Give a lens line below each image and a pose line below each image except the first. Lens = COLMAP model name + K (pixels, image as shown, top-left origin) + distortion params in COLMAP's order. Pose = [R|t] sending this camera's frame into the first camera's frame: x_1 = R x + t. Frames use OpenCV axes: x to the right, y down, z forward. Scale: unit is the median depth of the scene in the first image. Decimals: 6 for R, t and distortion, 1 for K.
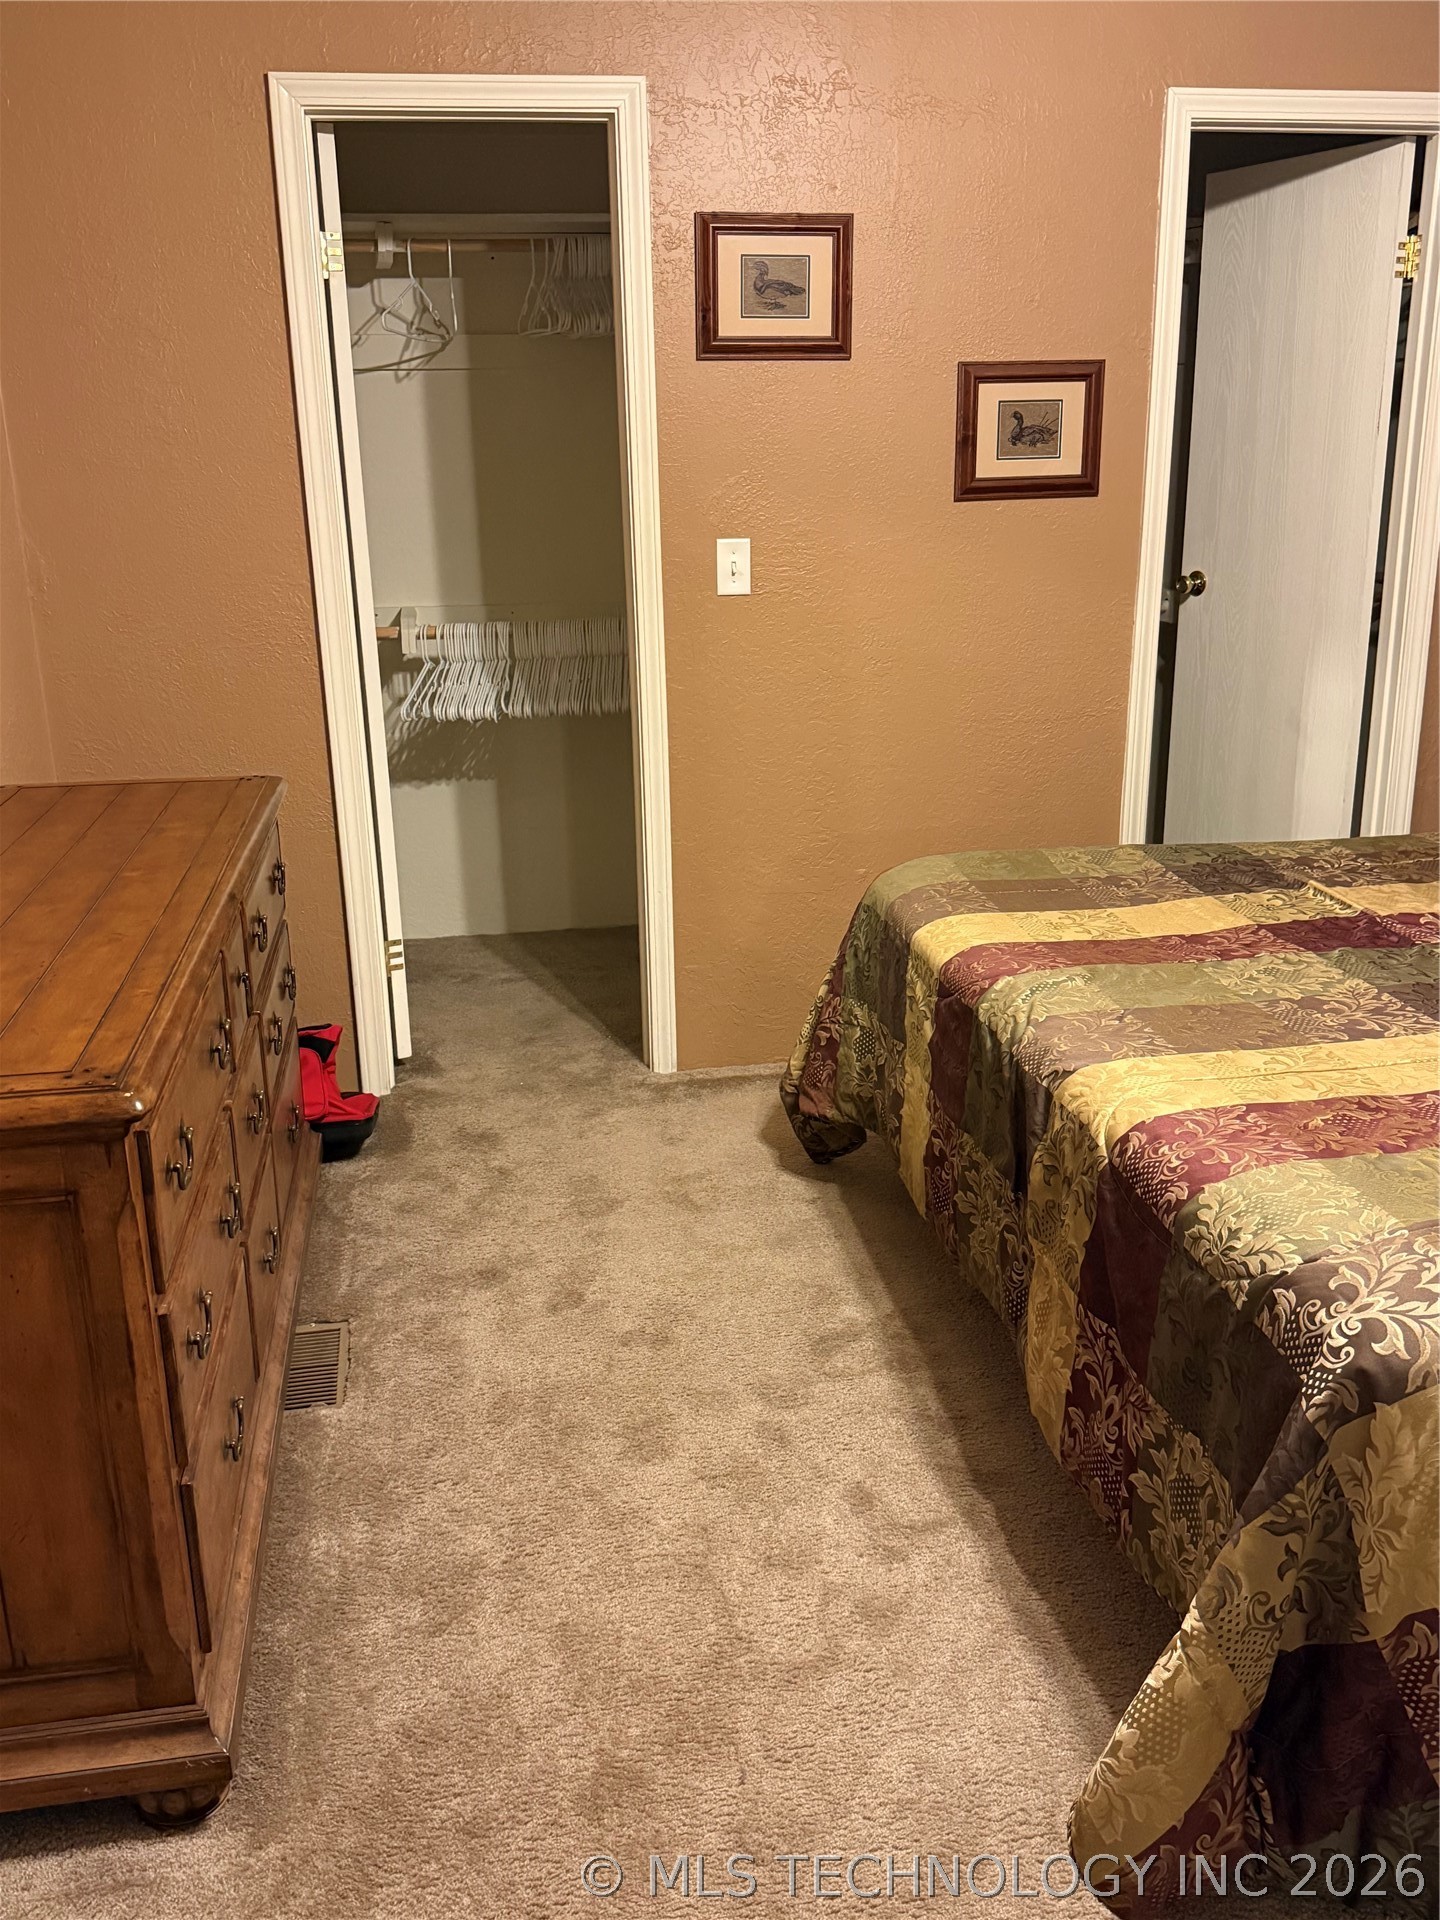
lens RADIAL K [[1631.7, 0, 720.0], [0, 1631.7, 960.0], [0, 0, 1]] dist [0.121897, -0.244959]
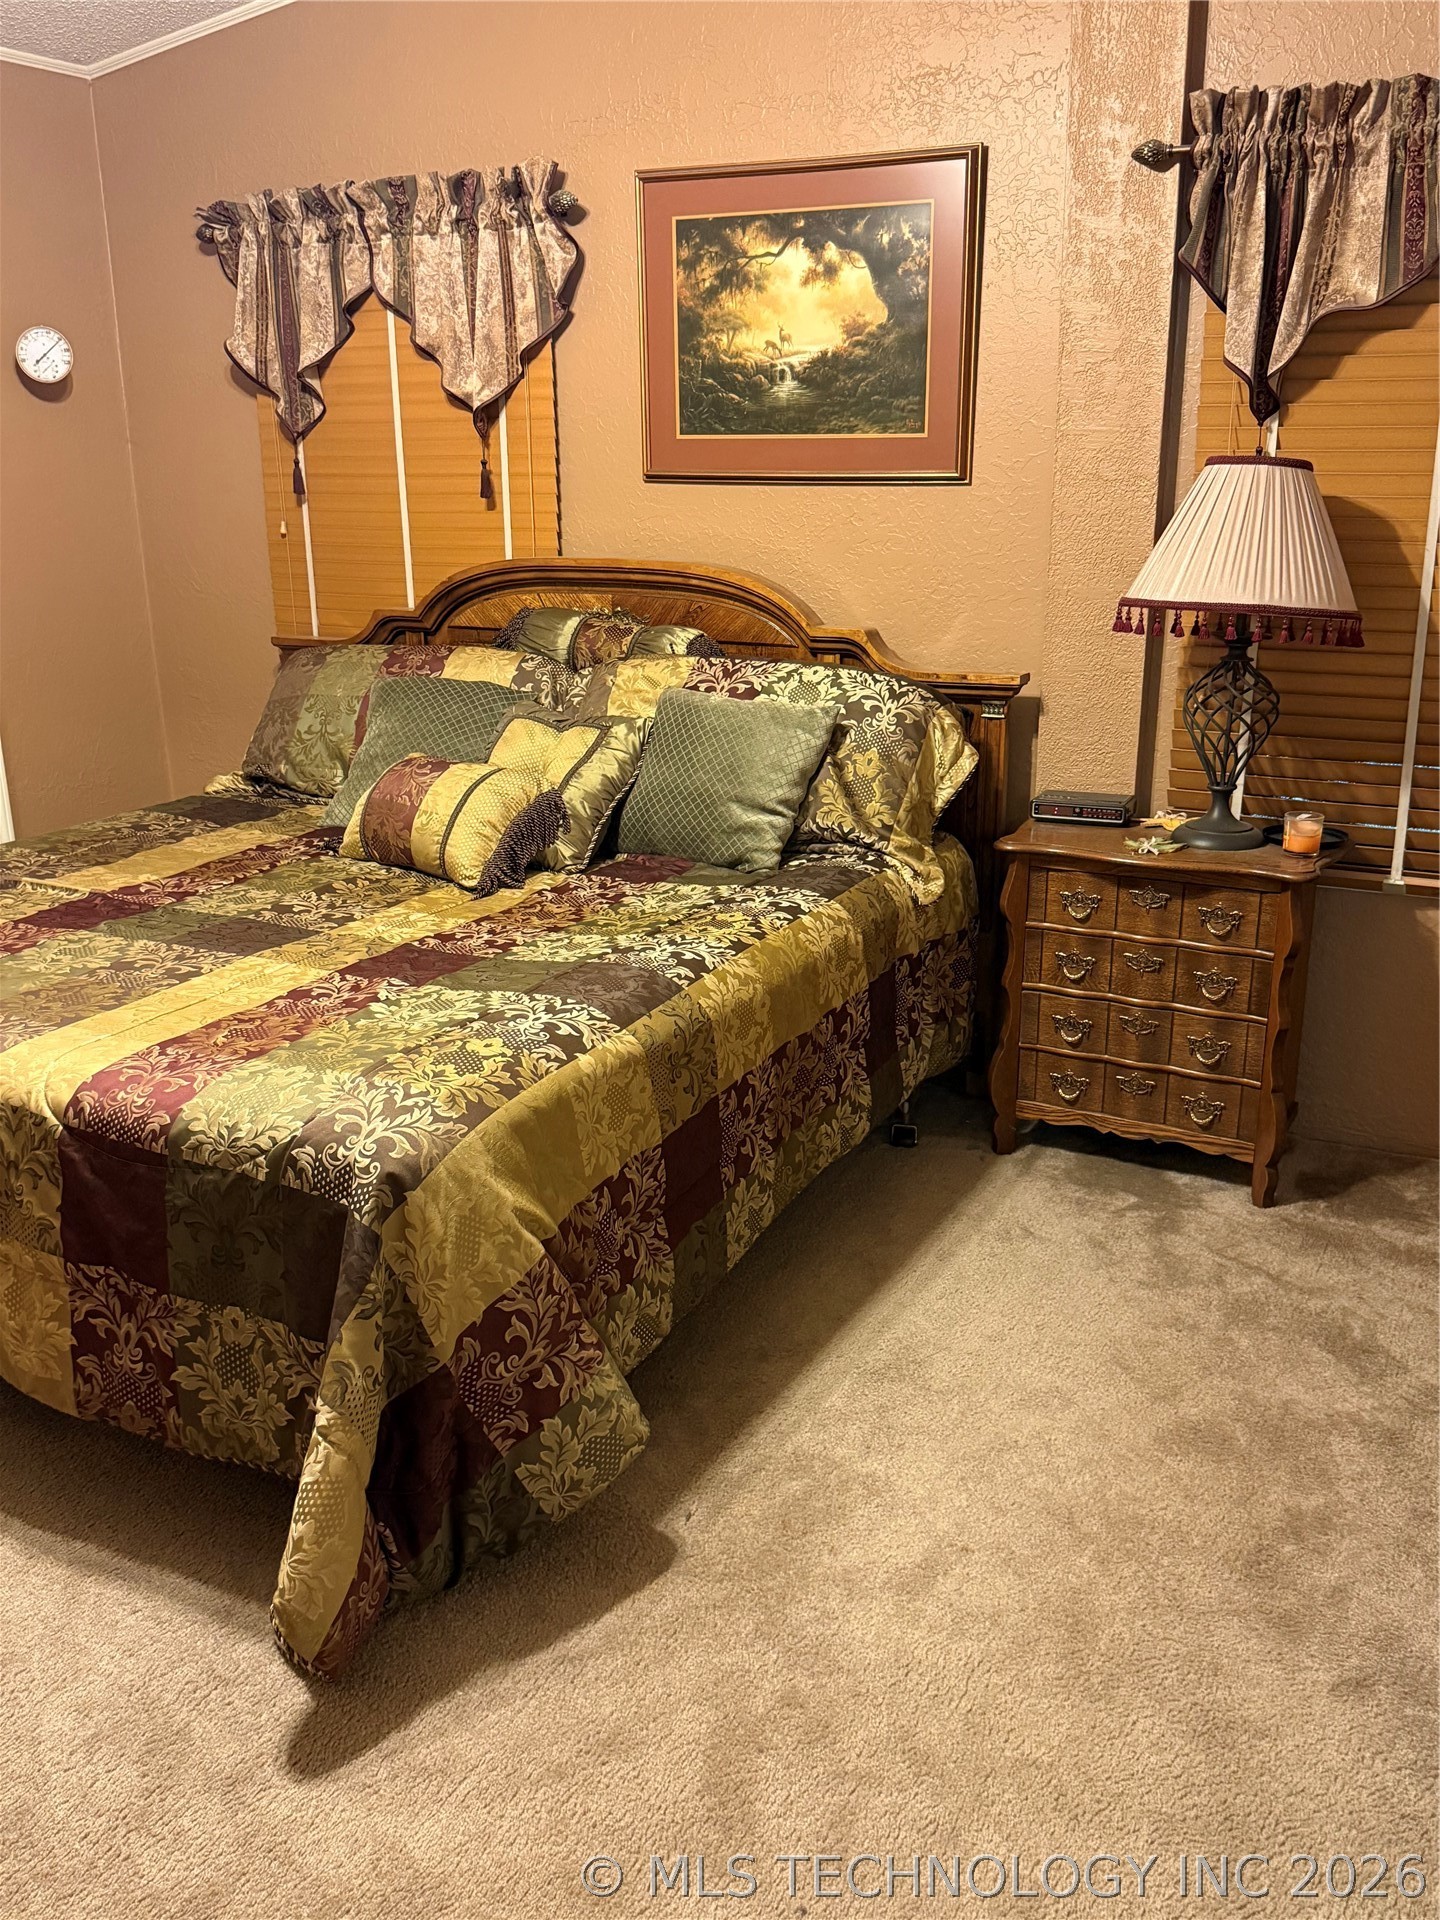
lens RADIAL K [[1631.7, 0, 720.0], [0, 1631.7, 960.0], [0, 0, 1]] dist [0.121897, -0.244959]
pose [[0.596040, -0.220397, 0.772115, -0.353424], [0.234755, 0.967409, 0.094922, 0.013707], [-0.767871, 0.124680, 0.628354, -0.048684]]
